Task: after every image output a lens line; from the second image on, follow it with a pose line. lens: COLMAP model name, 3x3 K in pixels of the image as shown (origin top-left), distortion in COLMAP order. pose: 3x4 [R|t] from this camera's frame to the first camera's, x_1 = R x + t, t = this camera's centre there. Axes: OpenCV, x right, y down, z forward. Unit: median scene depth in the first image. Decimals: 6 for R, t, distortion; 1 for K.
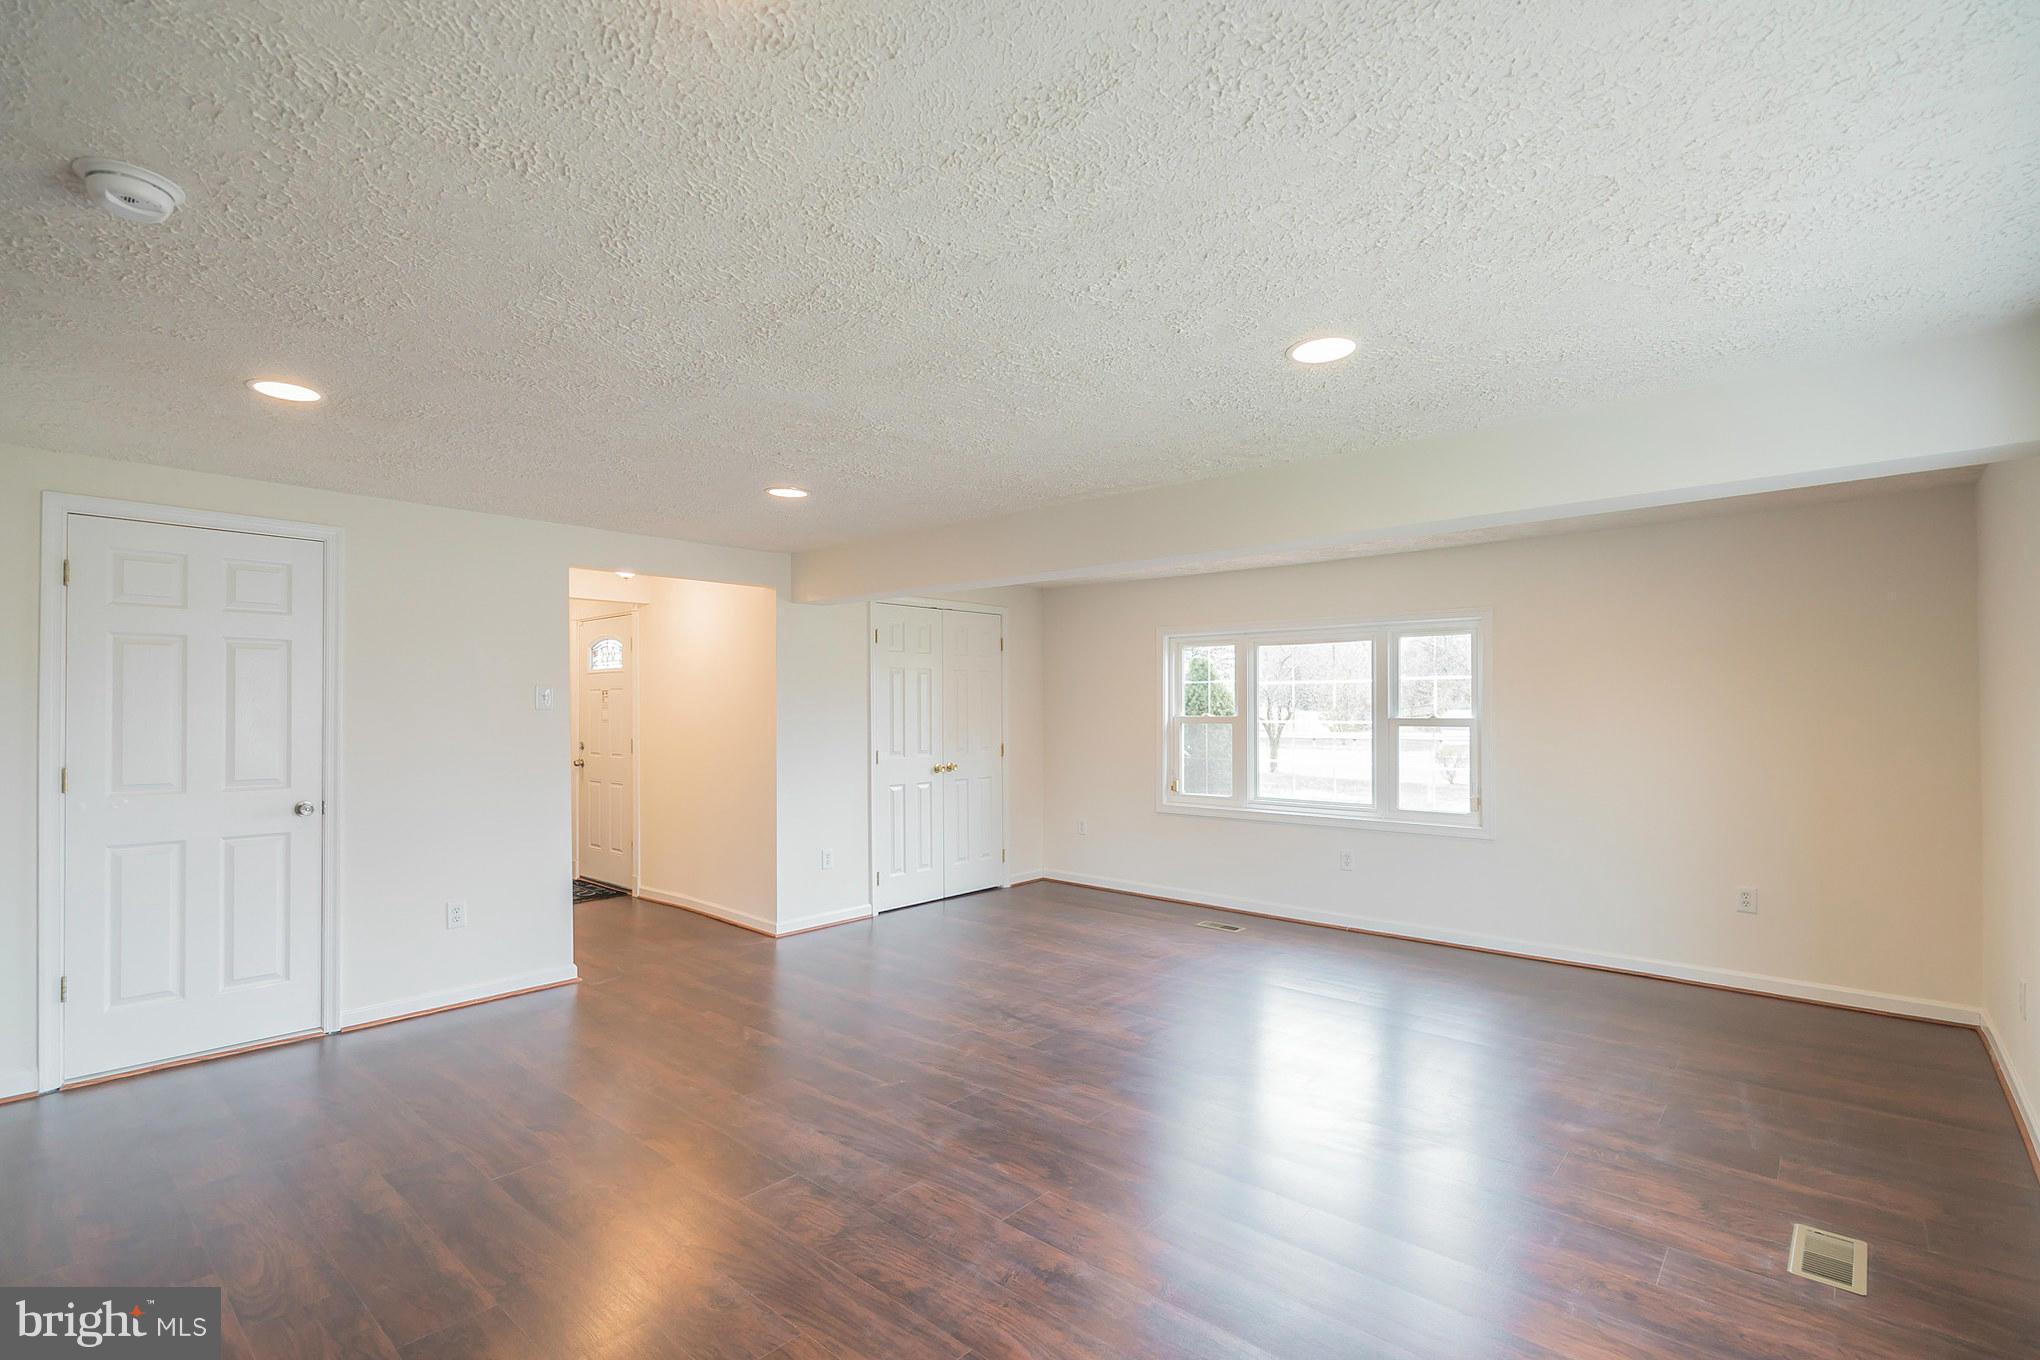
lens RADIAL K [[937.5, 0, 1009.1], [0, 937.5, 709.4], [0, 0, 1]] dist [-0.002630, -0.000709]
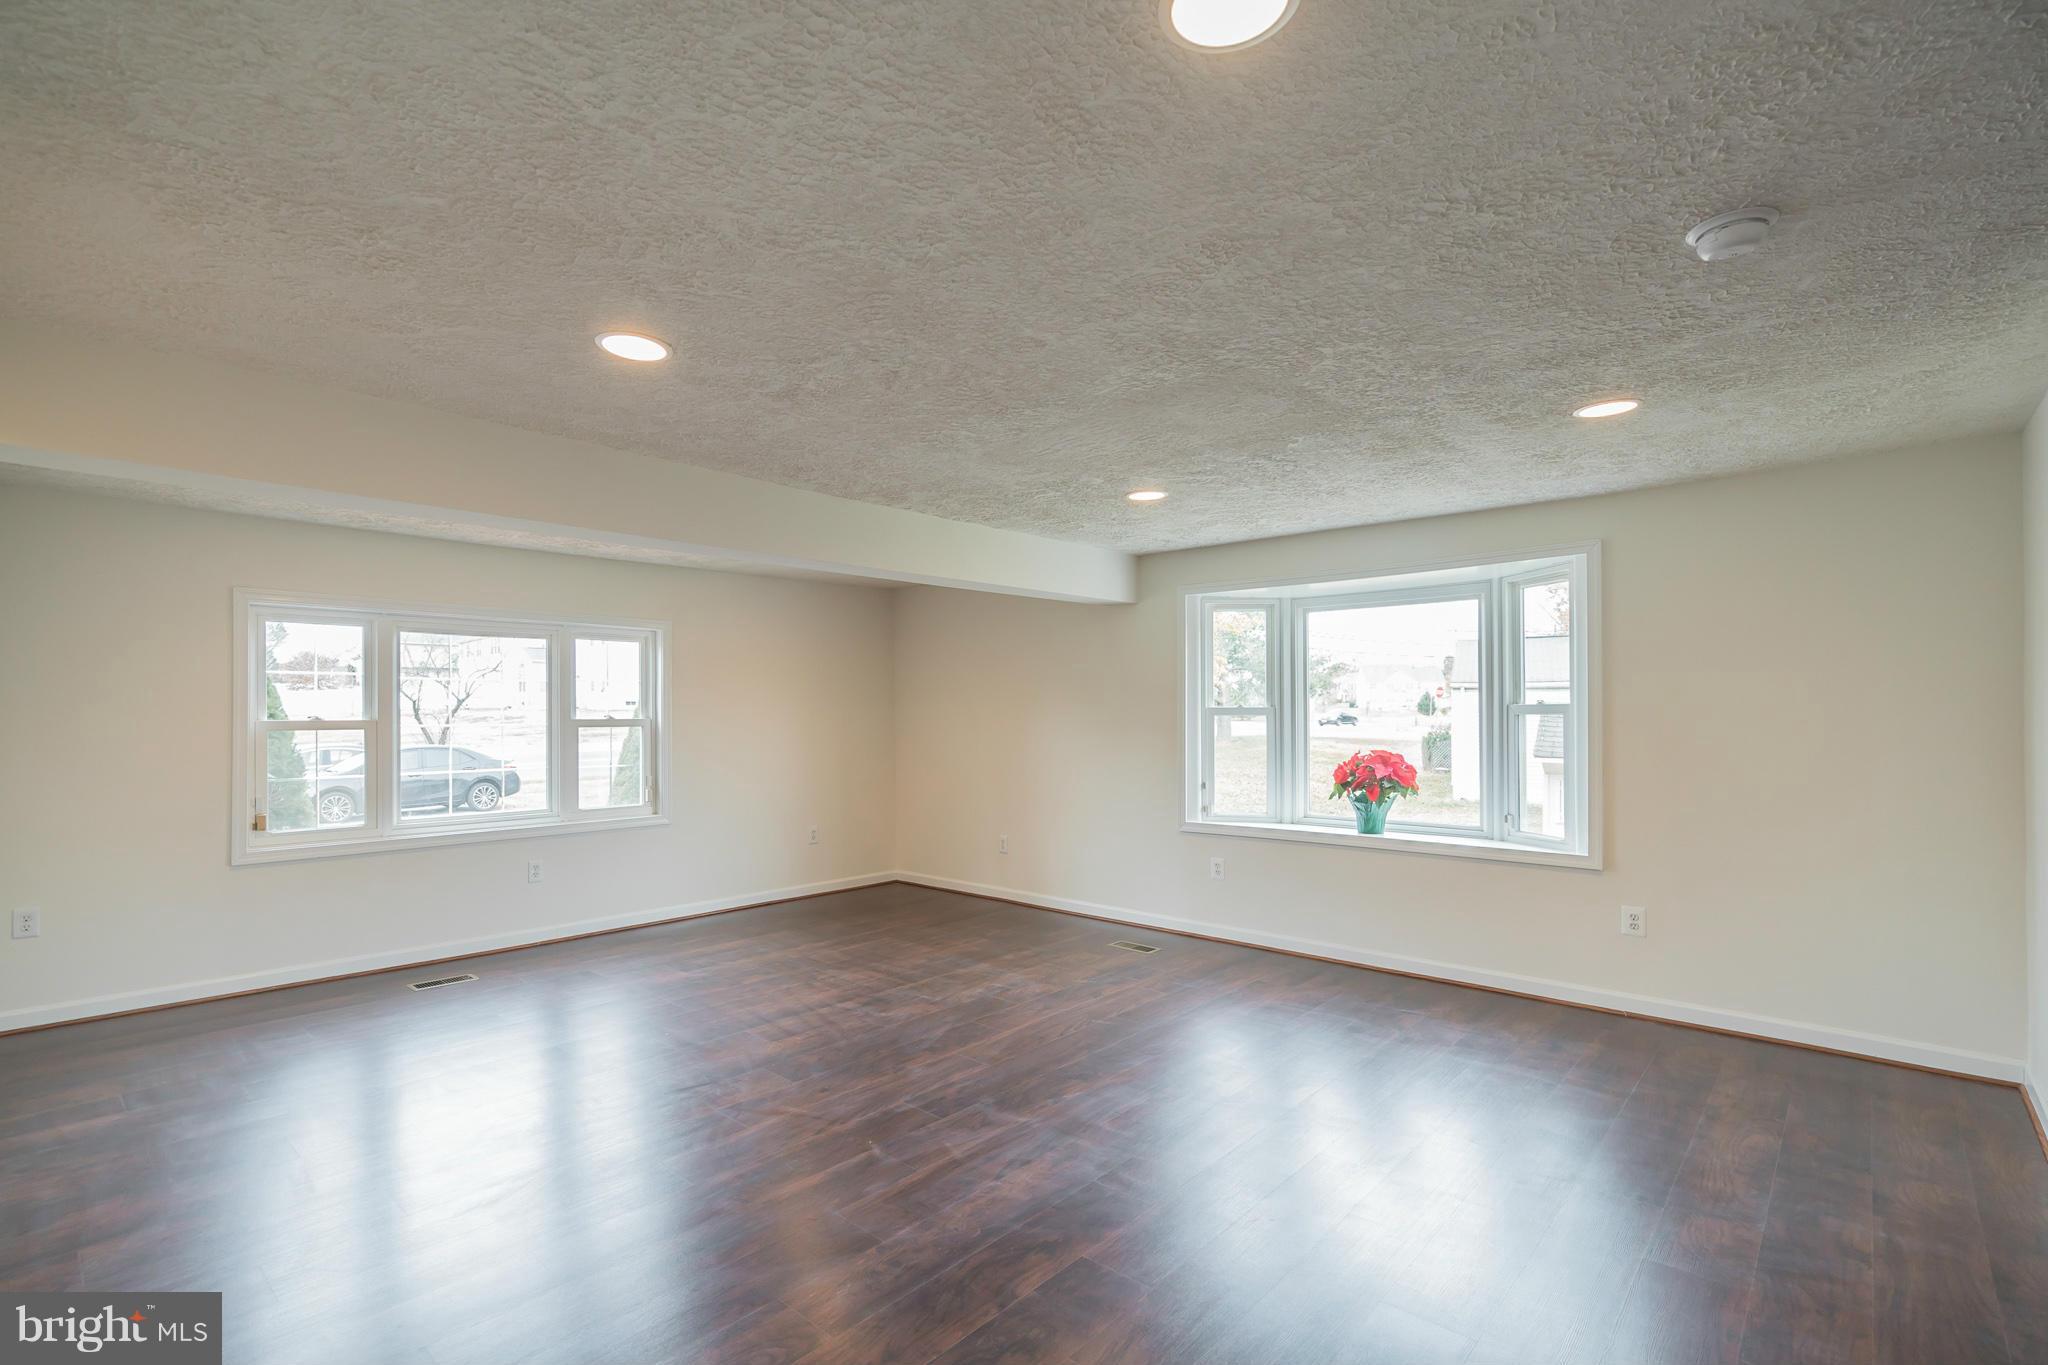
lens RADIAL K [[941.1, 0, 1013.0], [0, 941.1, 712.0], [0, 0, 1]] dist [-0.002630, -0.000709]
pose [[0.012320, 0.000595, 0.999924, -0.544956], [0.002361, 0.999997, -0.000624, 0.002685], [-0.999921, 0.002369, 0.012318, 0.481086]]
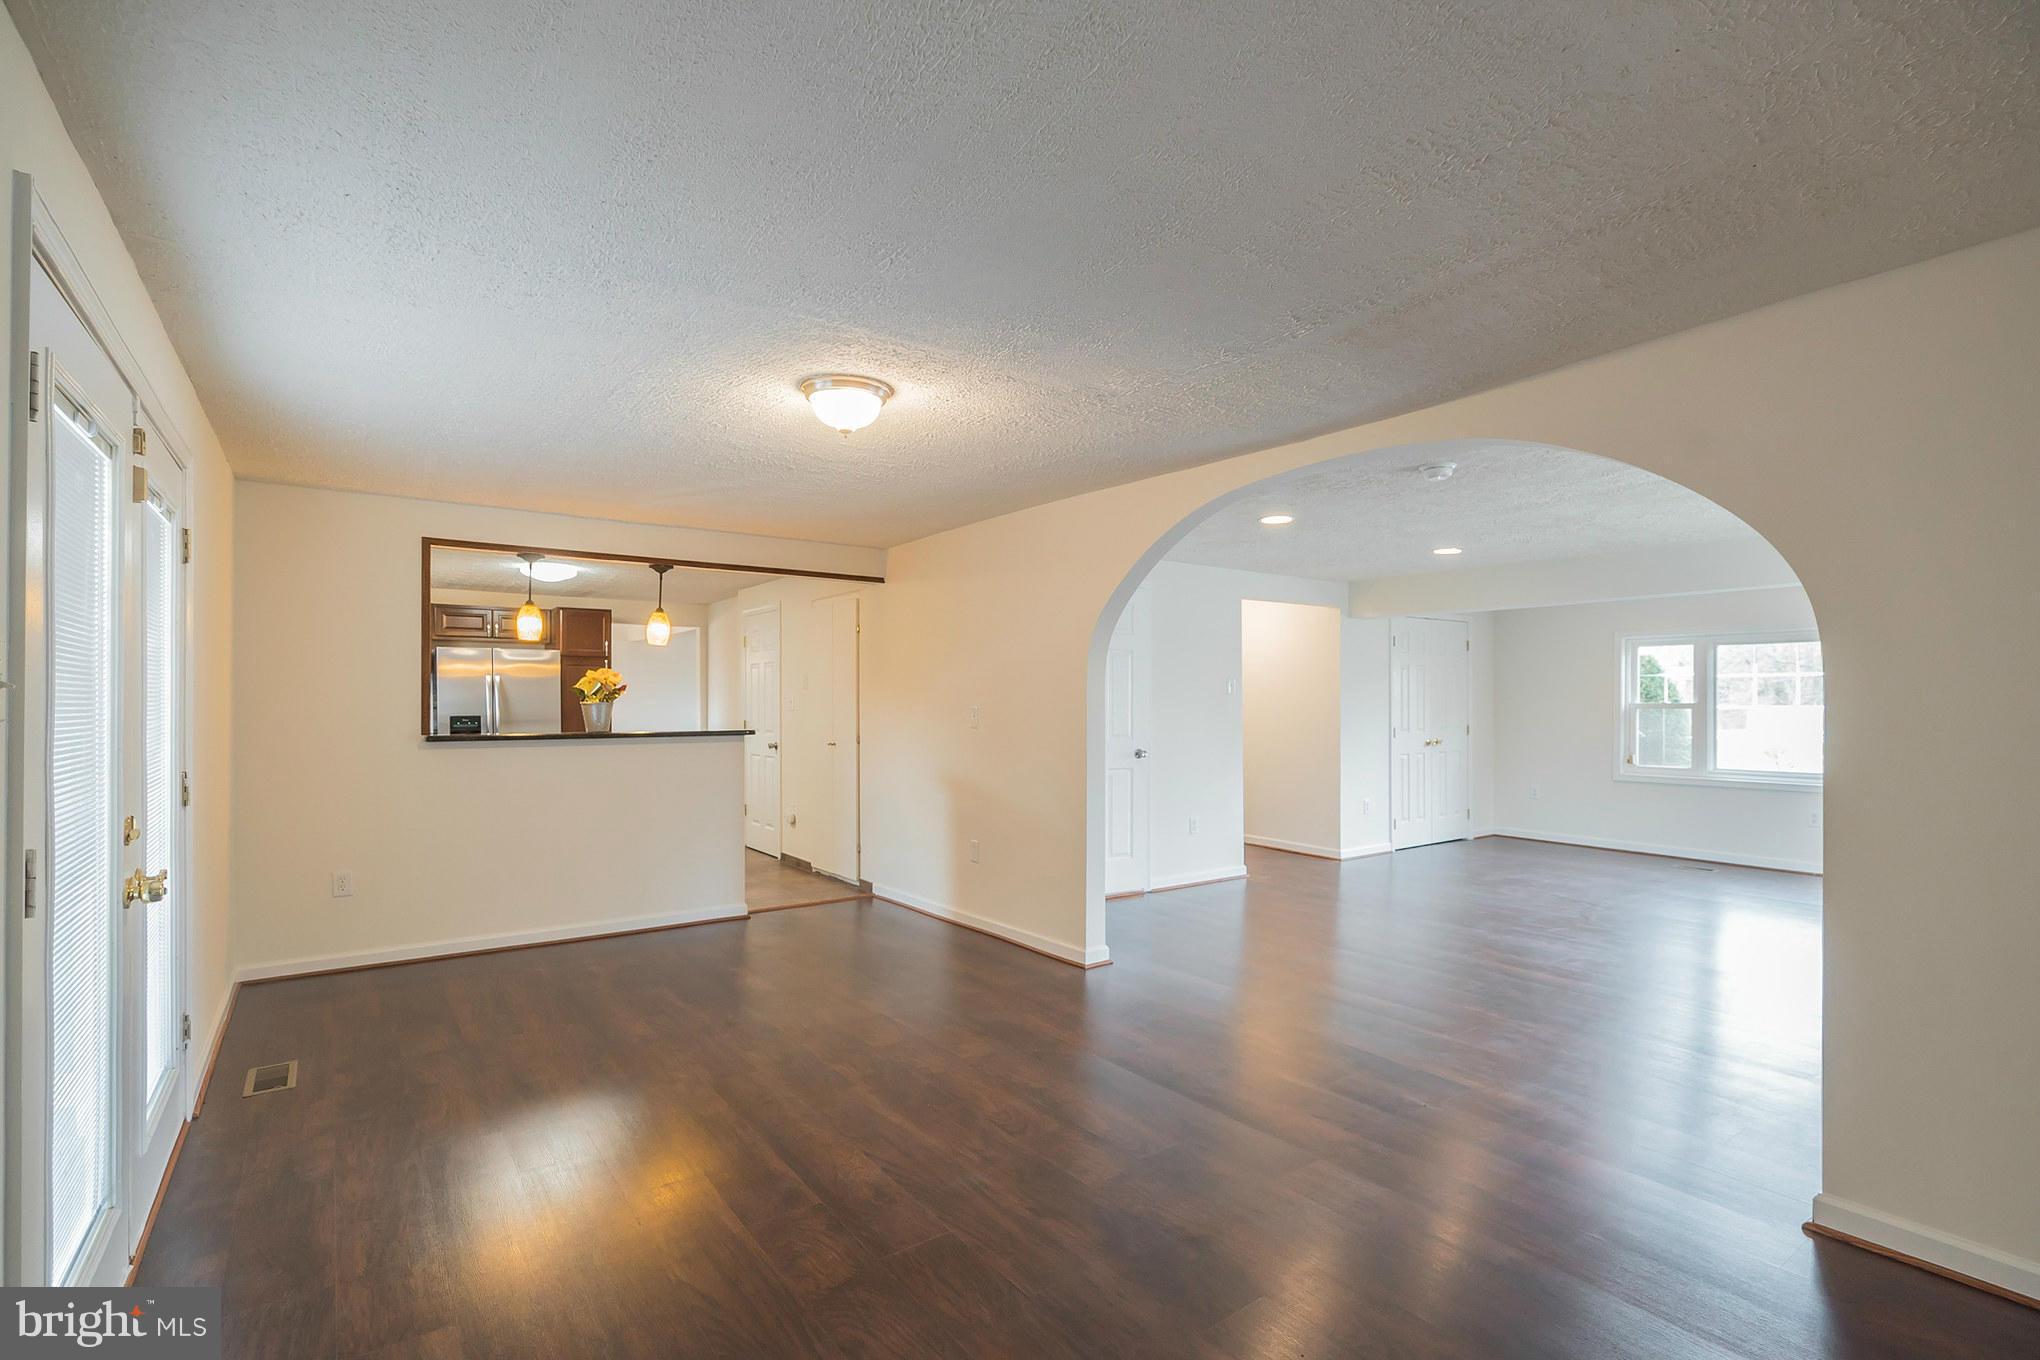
lens RADIAL K [[937.5, 0, 1009.1], [0, 937.5, 709.4], [0, 0, 1]] dist [-0.002630, -0.000709]
pose [[0.977037, 0.004102, -0.213029, -0.391642], [-0.003053, 0.999982, 0.005252, 0.012863], [0.213047, -0.004481, 0.977032, -0.411397]]
